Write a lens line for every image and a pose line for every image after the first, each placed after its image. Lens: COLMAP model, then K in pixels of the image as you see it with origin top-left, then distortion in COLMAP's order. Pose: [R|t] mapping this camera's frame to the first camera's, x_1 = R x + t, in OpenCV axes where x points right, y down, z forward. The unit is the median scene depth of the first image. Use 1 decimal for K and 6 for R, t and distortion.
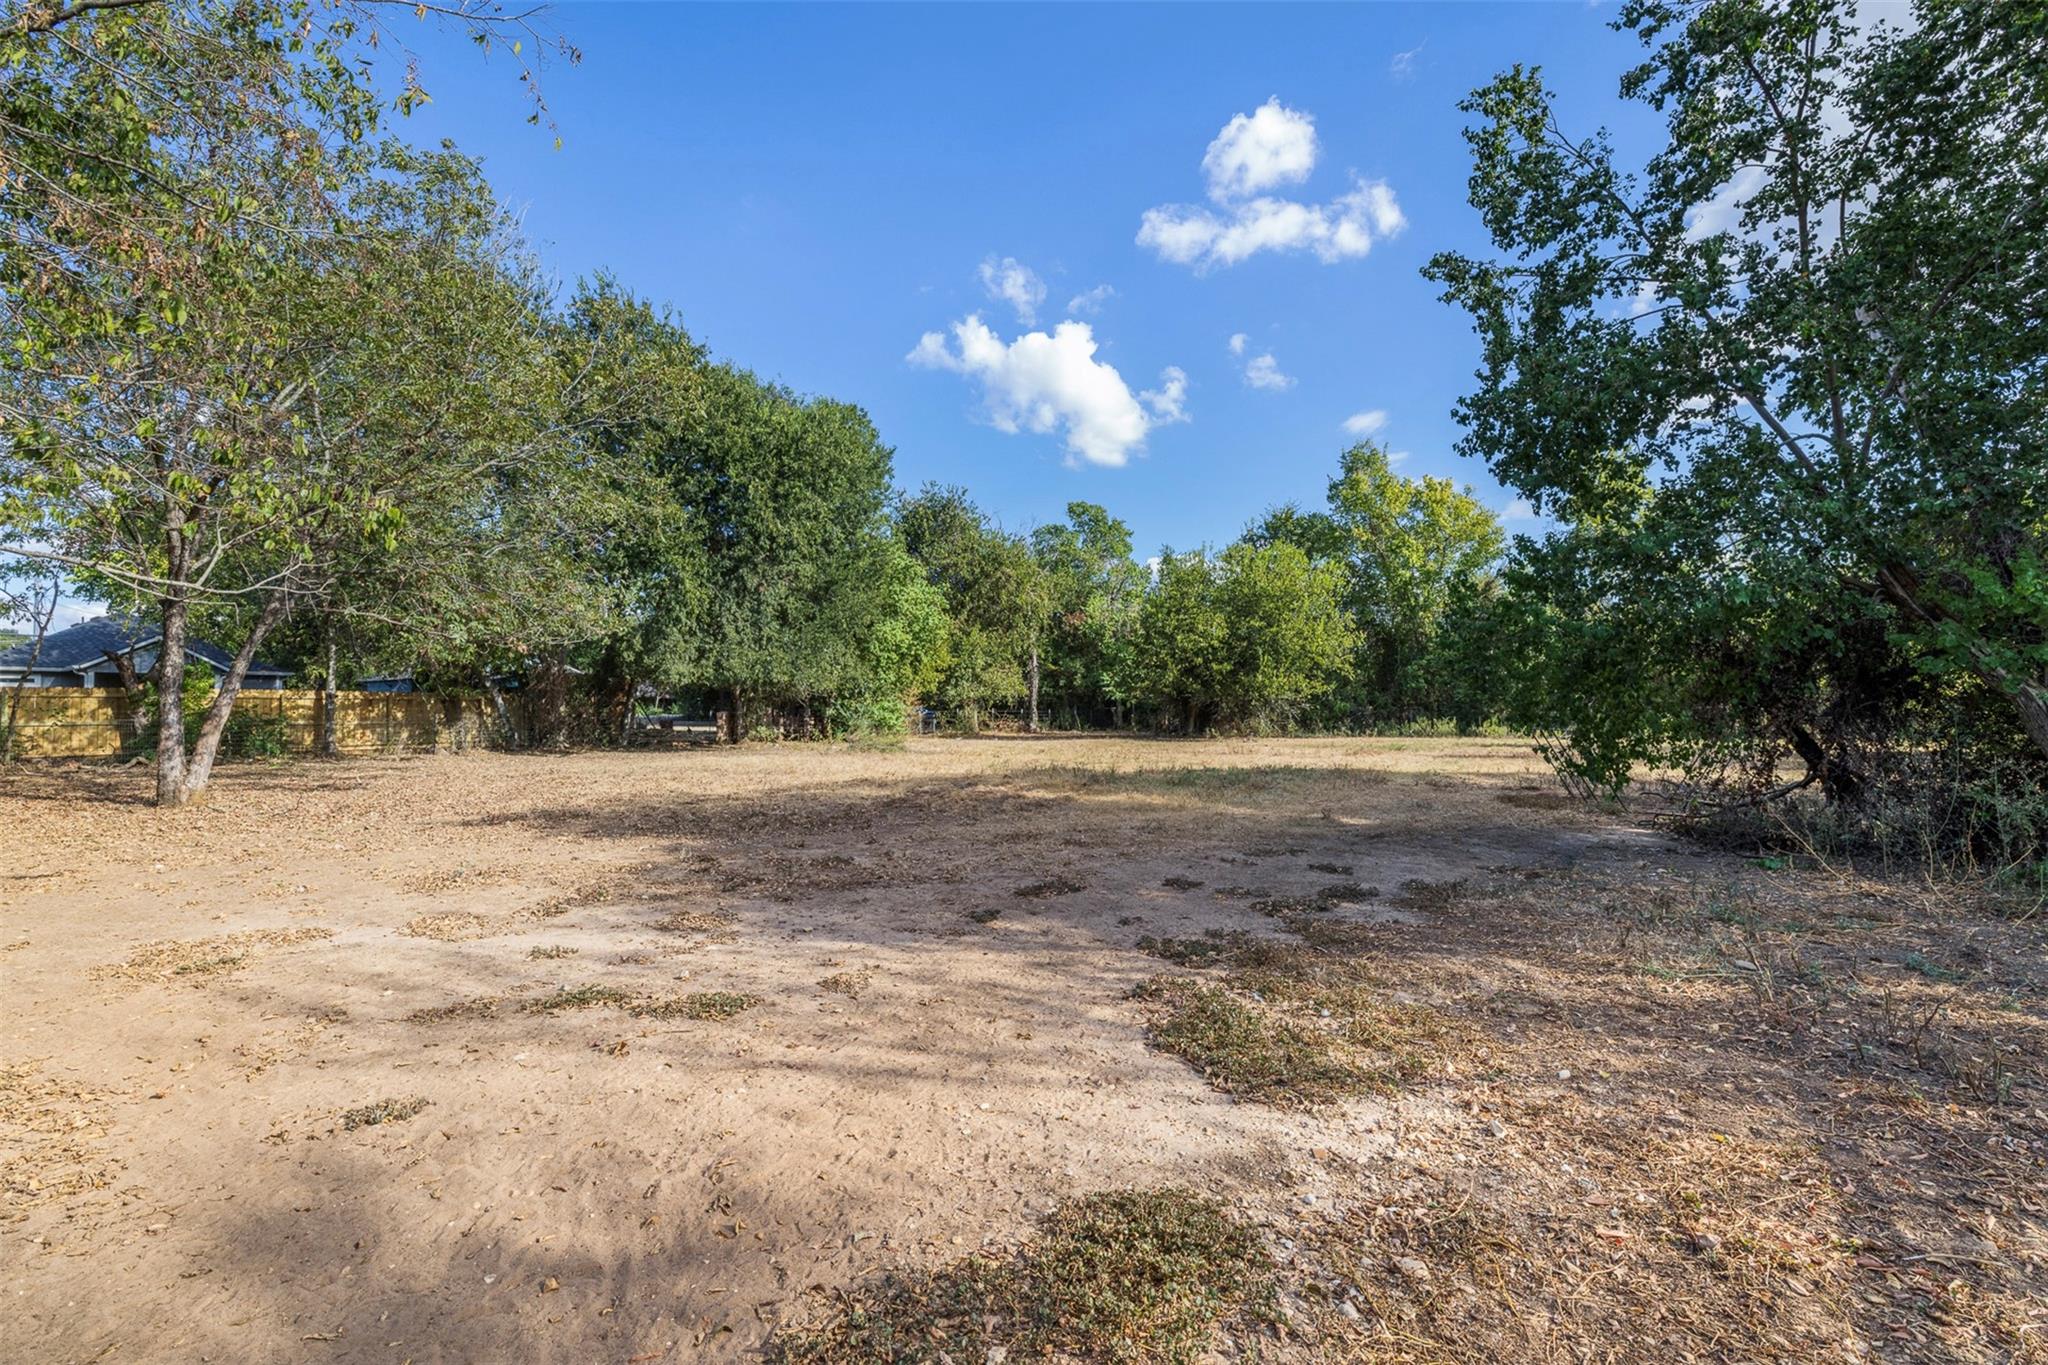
lens RADIAL K [[860.9, 0, 1022.6], [0, 860.9, 684.0], [0, 0, 1]] dist [-0.000569, -0.000121]
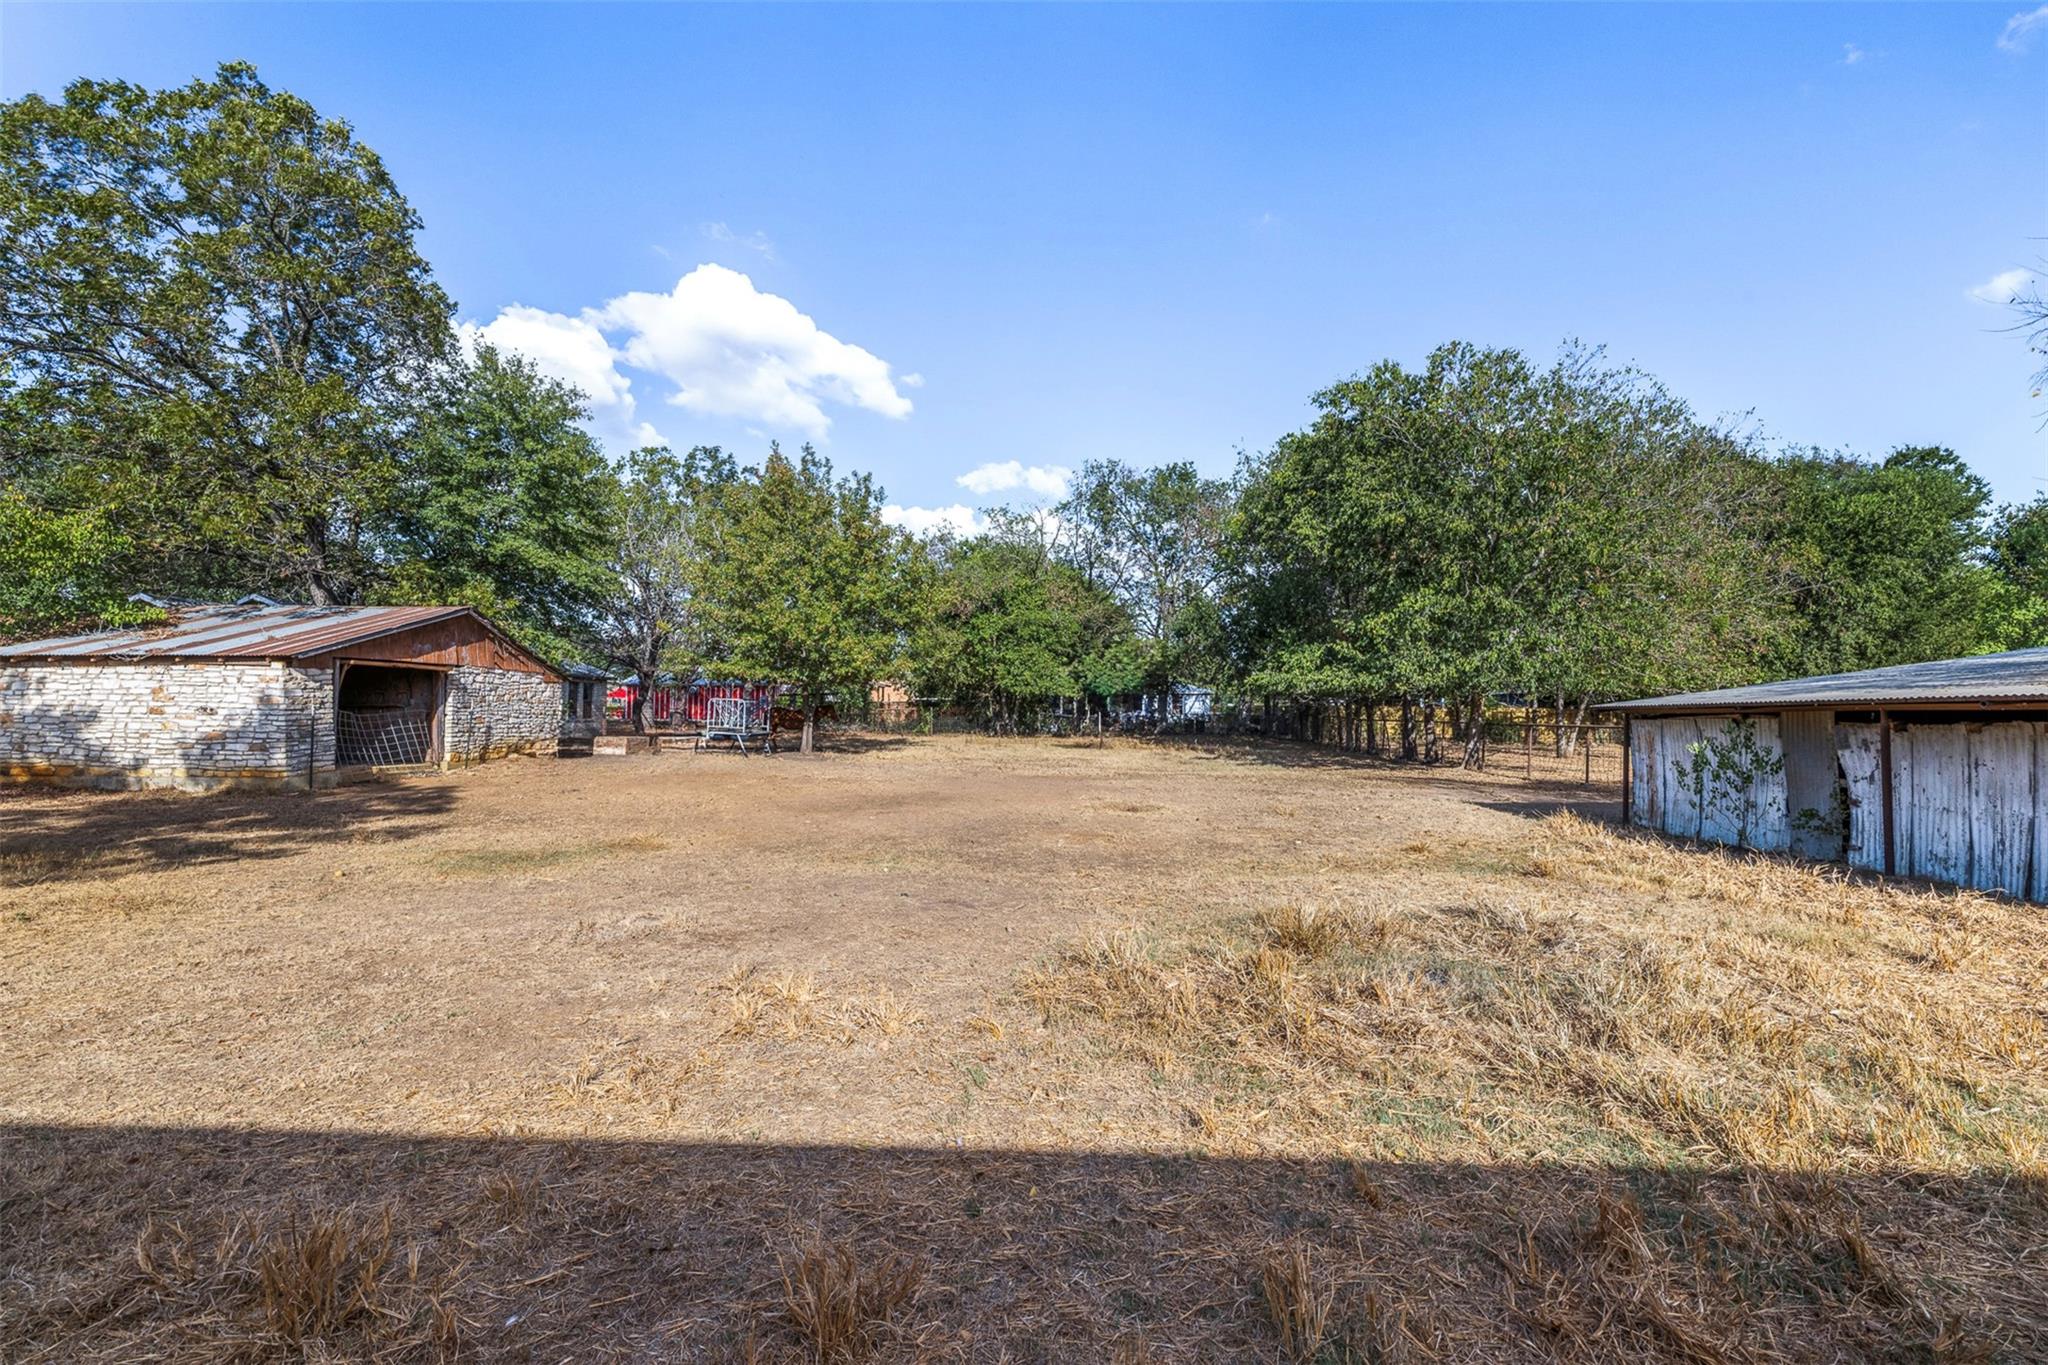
lens RADIAL K [[860.9, 0, 1018.9], [0, 860.9, 681.7], [0, 0, 1]] dist [-0.000569, -0.000121]
pose [[0.524581, -0.025988, -0.850964, 0.163922], [-0.000487, 0.999525, -0.030825, 0.006386], [0.851360, 0.016585, 0.524319, -0.787425]]
